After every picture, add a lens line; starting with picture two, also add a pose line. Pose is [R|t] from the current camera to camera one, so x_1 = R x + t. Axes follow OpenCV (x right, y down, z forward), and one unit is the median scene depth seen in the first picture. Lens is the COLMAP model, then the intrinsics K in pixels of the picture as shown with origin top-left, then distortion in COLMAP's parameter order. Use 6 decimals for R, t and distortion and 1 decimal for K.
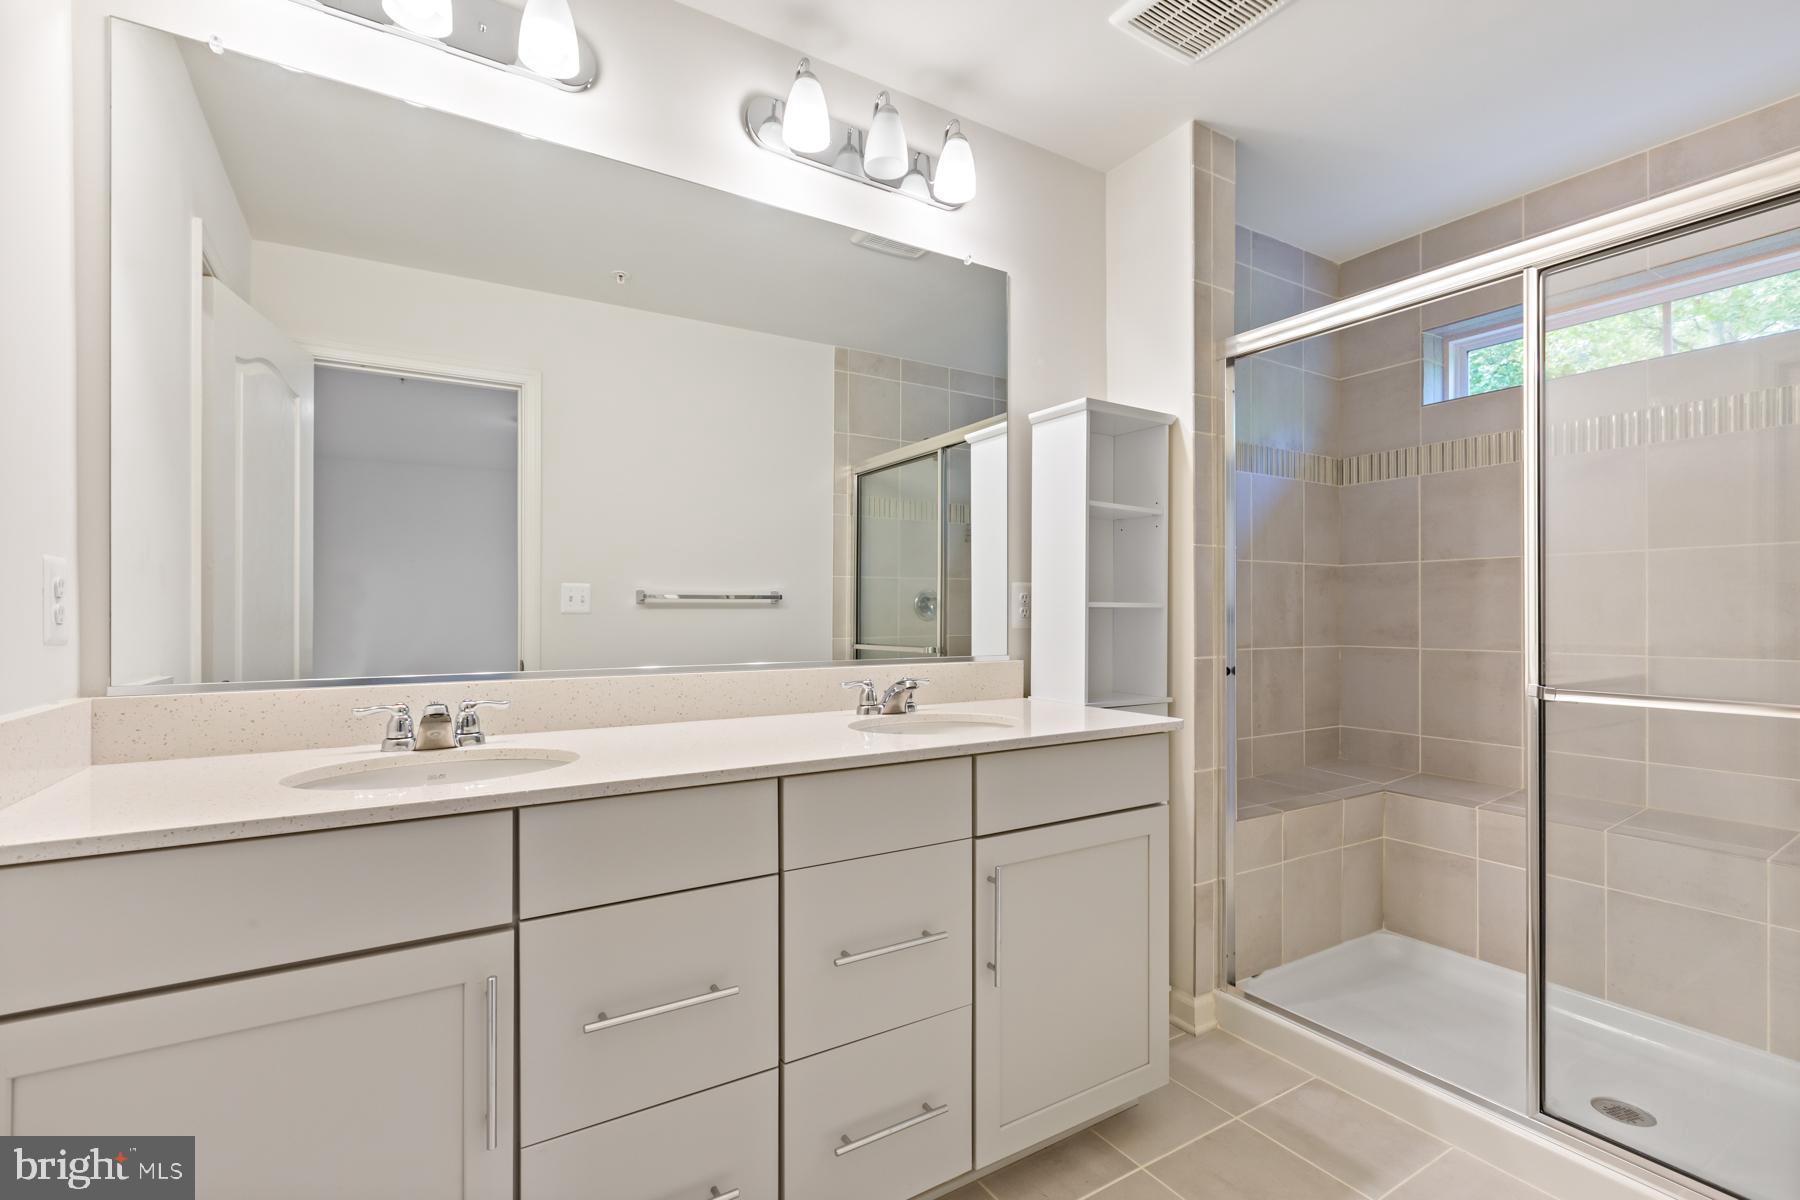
lens RADIAL K [[807.7, 0, 900.0], [0, 807.7, 600.0], [0, 0, 1]] dist [-0.000709, -0.000110]
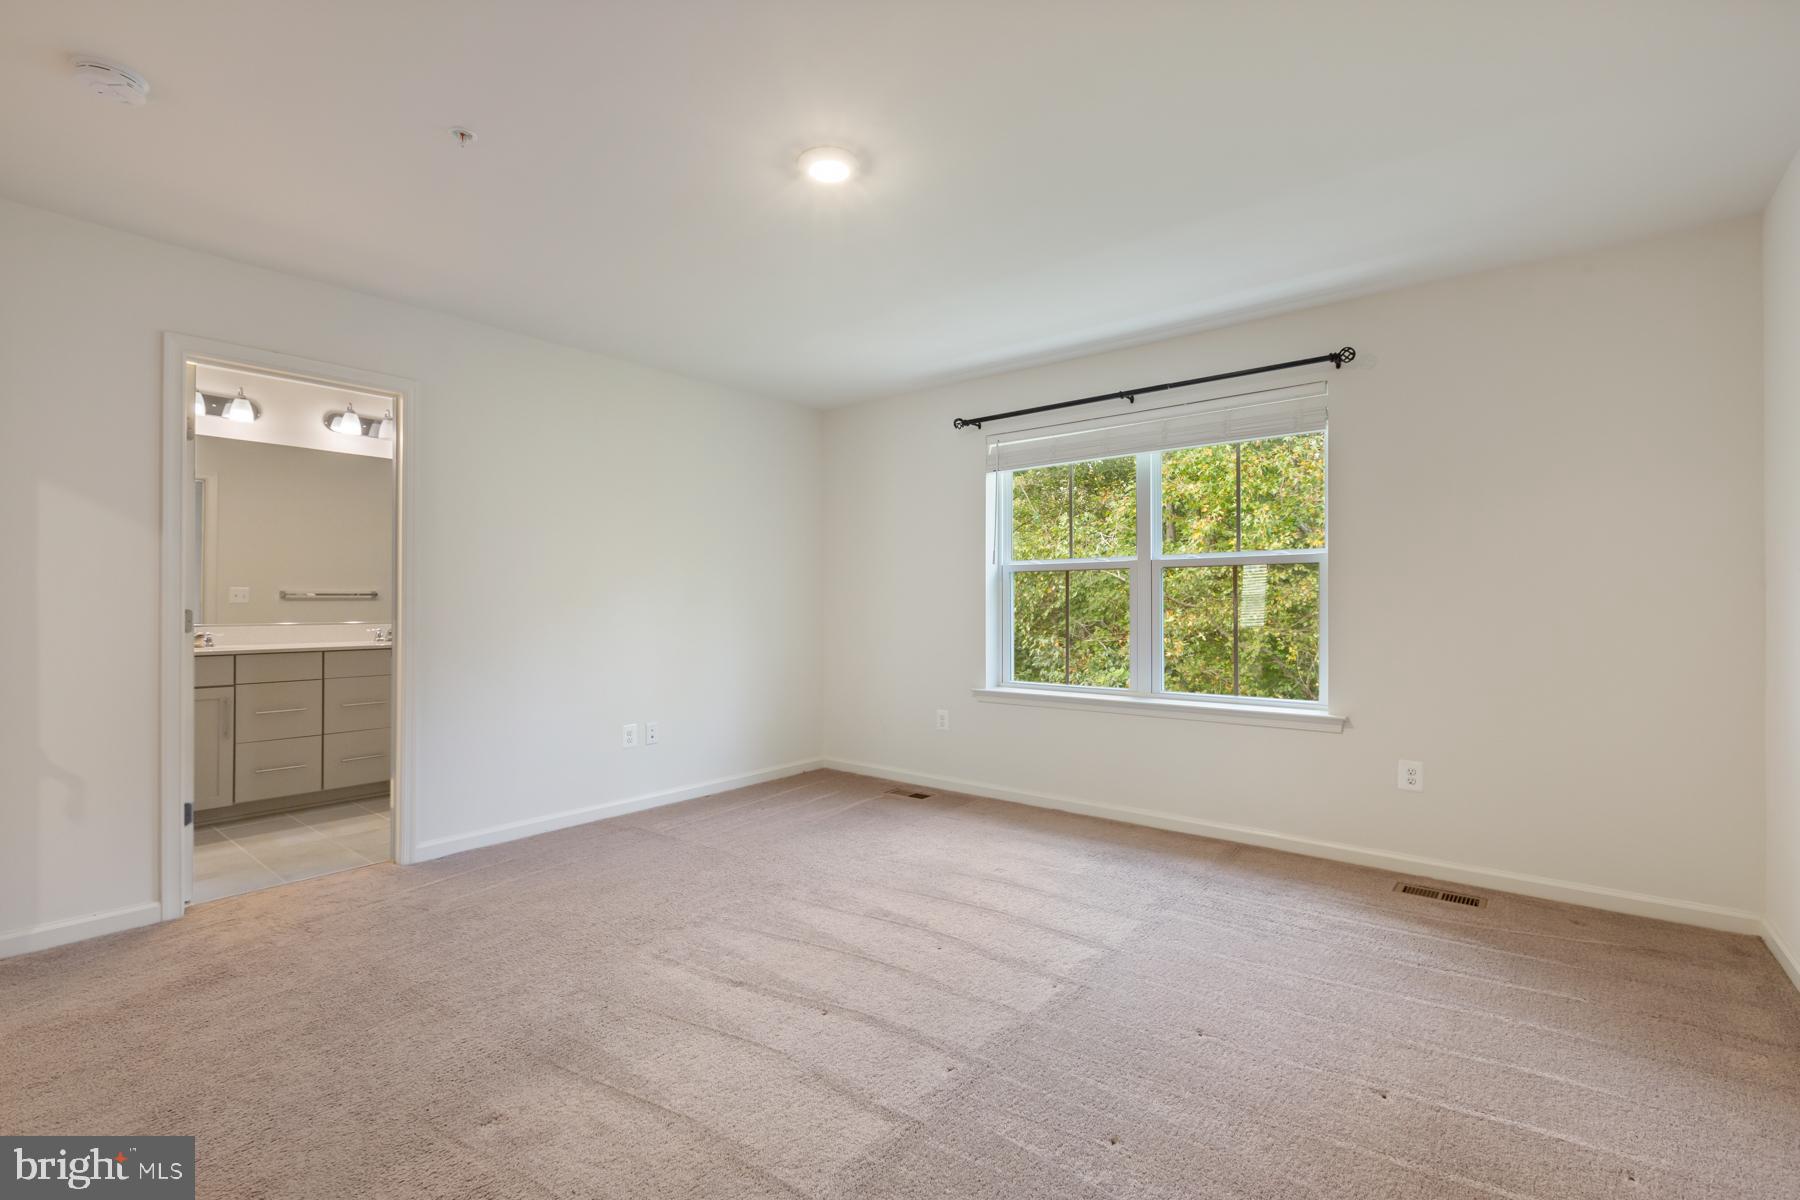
lens RADIAL K [[807.7, 0, 900.0], [0, 807.7, 600.0], [0, 0, 1]] dist [-0.000709, -0.000110]
pose [[0.947309, 0.002908, 0.320308, 0.540691], [-0.007549, 0.999884, 0.013250, -0.034642], [-0.320232, -0.014969, 0.947221, -1.524743]]
